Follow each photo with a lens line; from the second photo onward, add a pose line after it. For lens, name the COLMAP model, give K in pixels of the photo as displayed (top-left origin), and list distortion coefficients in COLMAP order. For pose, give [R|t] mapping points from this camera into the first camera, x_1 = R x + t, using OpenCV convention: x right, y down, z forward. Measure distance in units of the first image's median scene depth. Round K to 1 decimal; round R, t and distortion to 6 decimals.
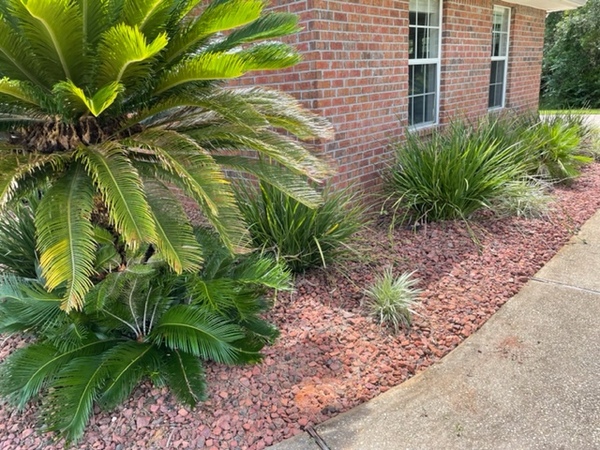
lens RADIAL K [[451.1, 0, 301.6], [0, 451.1, 218.2], [0, 0, 1]] dist [0.099339, -0.122463]
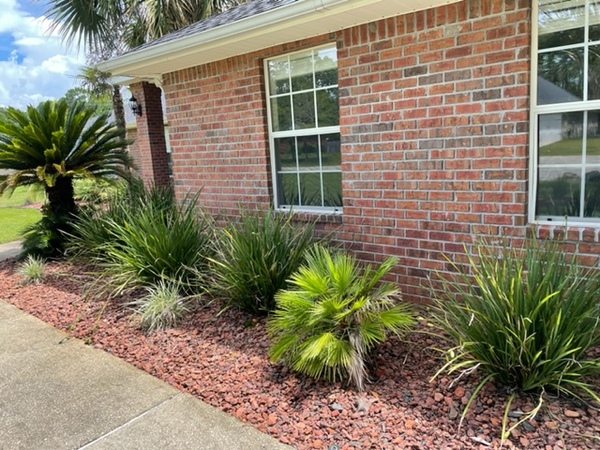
lens RADIAL K [[451.1, 0, 301.6], [0, 451.1, 218.2], [0, 0, 1]] dist [0.099339, -0.122463]
pose [[0.046516, 0.211111, -0.976355, 1.052648], [-0.233654, 0.952598, 0.194842, -0.343368], [0.971206, 0.219066, 0.093638, 0.927919]]
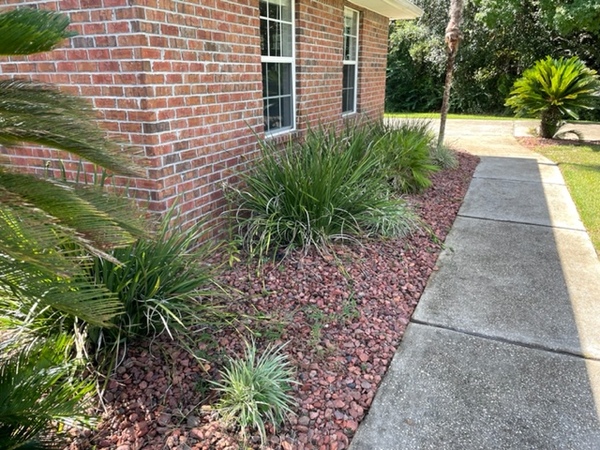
lens RADIAL K [[451.1, 0, 301.6], [0, 451.1, 218.2], [0, 0, 1]] dist [0.099339, -0.122463]
pose [[0.952323, -0.039483, 0.302526, 0.029983], [0.036893, 0.999217, 0.014272, -0.044317], [-0.302852, -0.002431, 0.953034, 0.136724]]
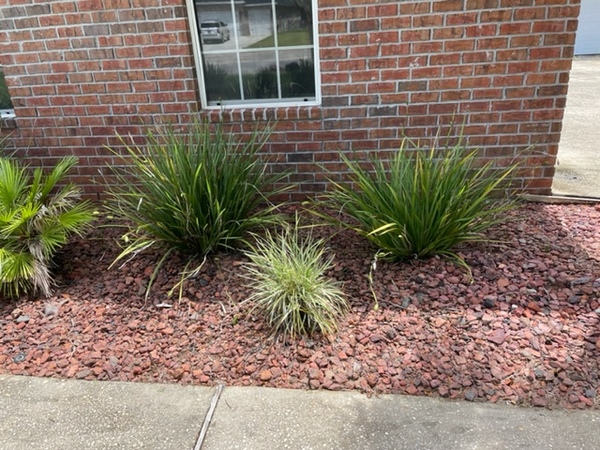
lens RADIAL K [[451.1, 0, 301.6], [0, 451.1, 218.2], [0, 0, 1]] dist [0.099339, -0.122463]
pose [[0.557240, 0.347801, -0.754001, 1.097148], [-0.211099, 0.937555, 0.276457, -0.352286], [0.803069, 0.005116, 0.595864, 0.999801]]
